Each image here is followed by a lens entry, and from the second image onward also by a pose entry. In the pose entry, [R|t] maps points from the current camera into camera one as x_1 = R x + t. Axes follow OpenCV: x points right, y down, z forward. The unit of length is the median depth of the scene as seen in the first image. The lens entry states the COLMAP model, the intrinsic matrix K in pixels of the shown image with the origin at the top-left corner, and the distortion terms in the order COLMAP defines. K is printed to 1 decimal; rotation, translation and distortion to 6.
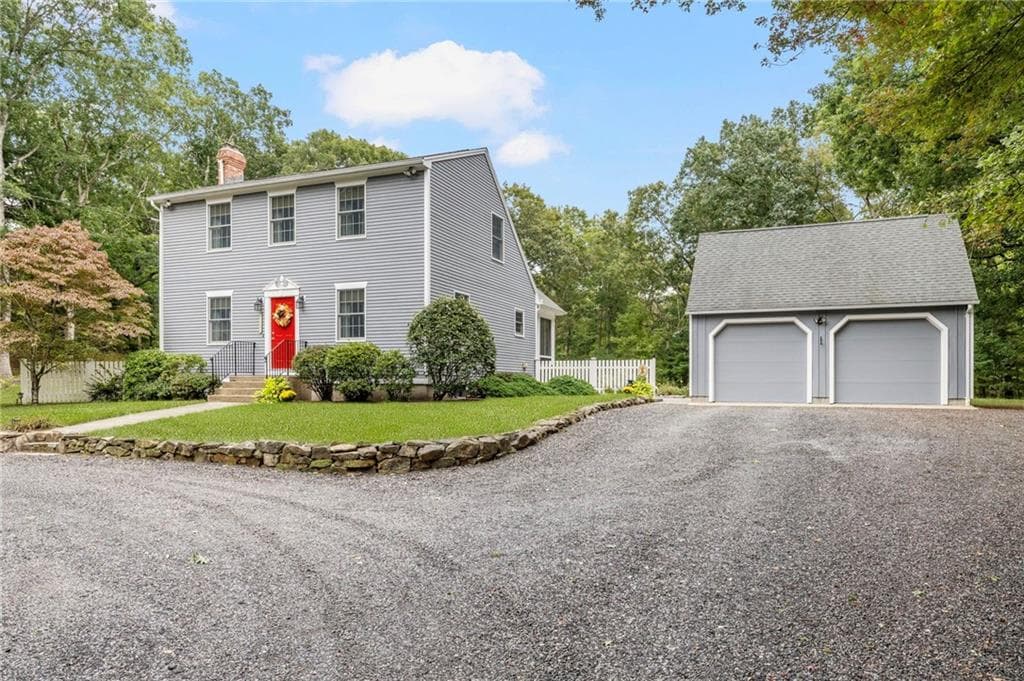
lens RADIAL K [[678.8, 0, 514.0], [0, 678.8, 395.4], [0, 0, 1]] dist [-0.001072, -0.000599]
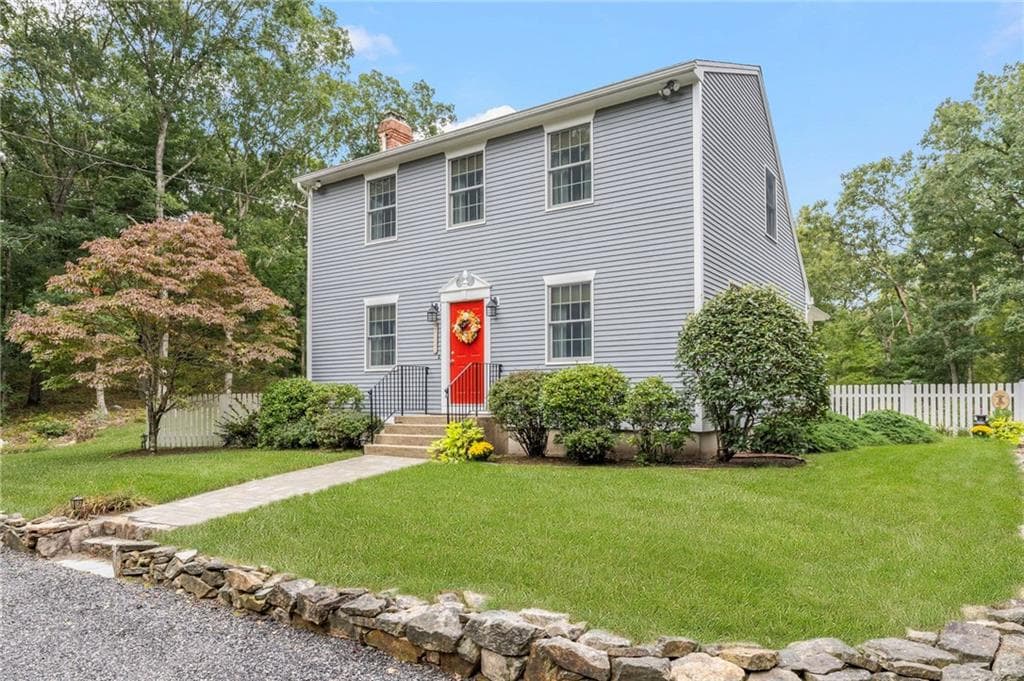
lens RADIAL K [[678.8, 0, 514.0], [0, 678.8, 395.4], [0, 0, 1]] dist [-0.001072, -0.000599]
pose [[0.976943, -0.006379, -0.213403, -0.149281], [0.001174, 0.999699, -0.024508, -0.032003], [0.213495, 0.023693, 0.976657, 0.343328]]
